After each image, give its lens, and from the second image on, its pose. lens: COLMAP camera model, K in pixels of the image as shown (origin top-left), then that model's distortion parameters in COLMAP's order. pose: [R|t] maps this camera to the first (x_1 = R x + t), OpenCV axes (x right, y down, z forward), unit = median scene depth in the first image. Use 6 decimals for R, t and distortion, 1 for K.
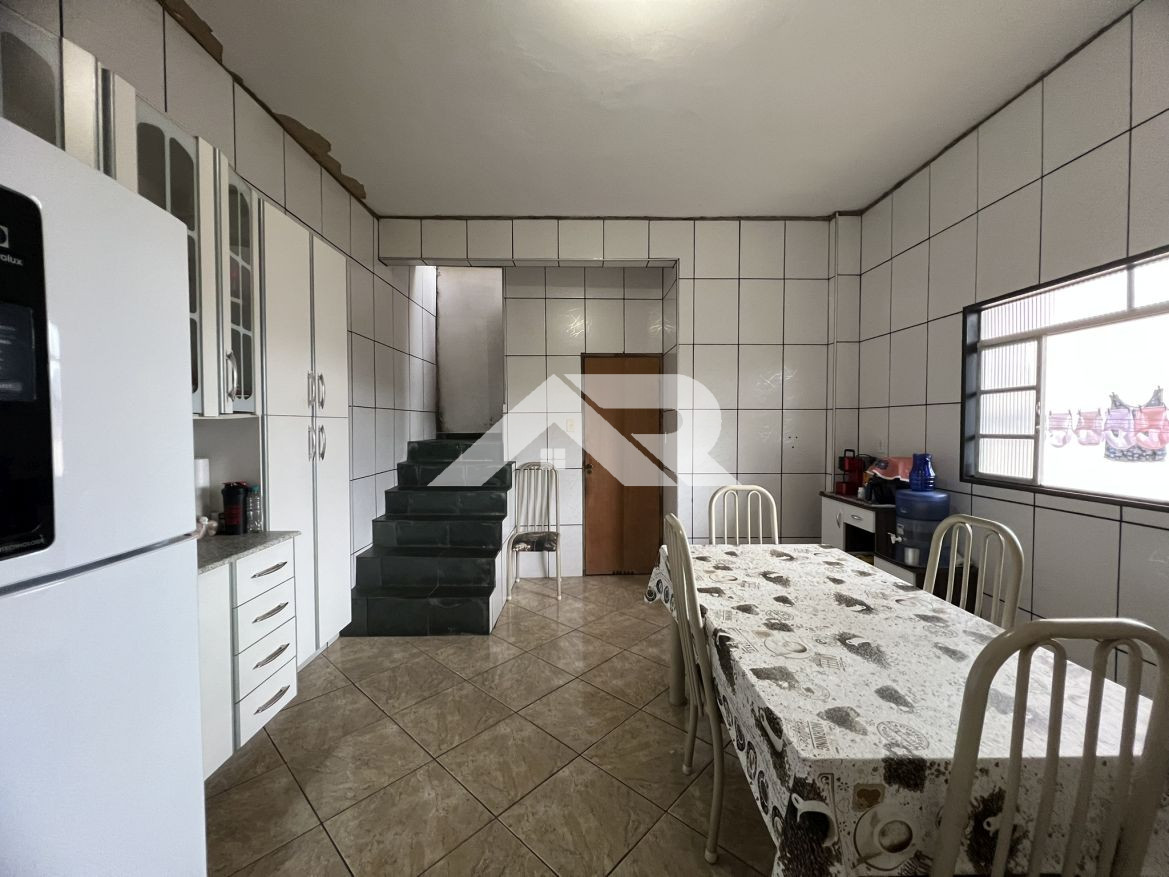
lens RADIAL K [[466.7, 0, 584.5], [0, 466.7, 438.5], [0, 0, 1]] dist [-0.001055, -0.000197]
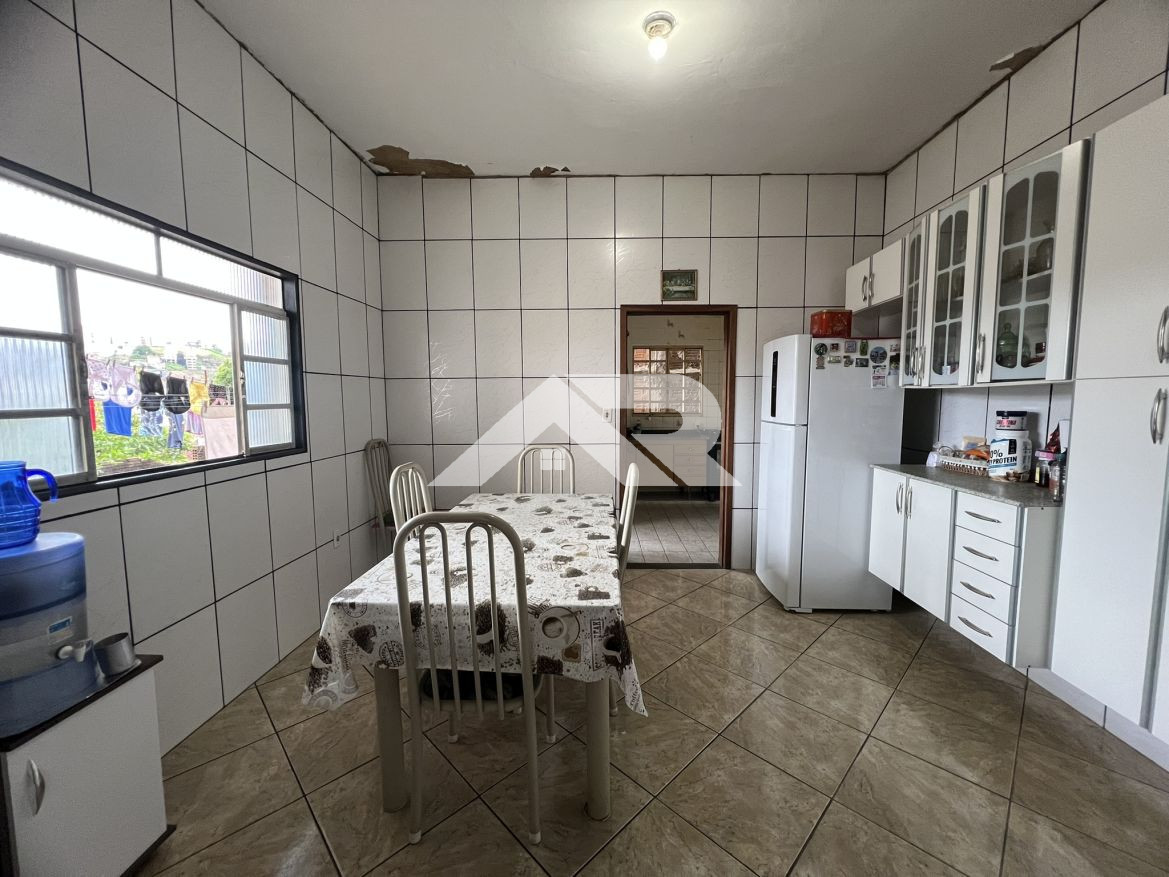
lens RADIAL K [[472.6, 0, 584.5], [0, 472.6, 438.5], [0, 0, 1]] dist [-0.000819, -0.000031]
pose [[-0.999038, -0.002975, 0.043742, 0.275876], [0.002088, 0.993333, 0.115264, -0.063042], [-0.043793, 0.115244, -0.992371, 2.029595]]
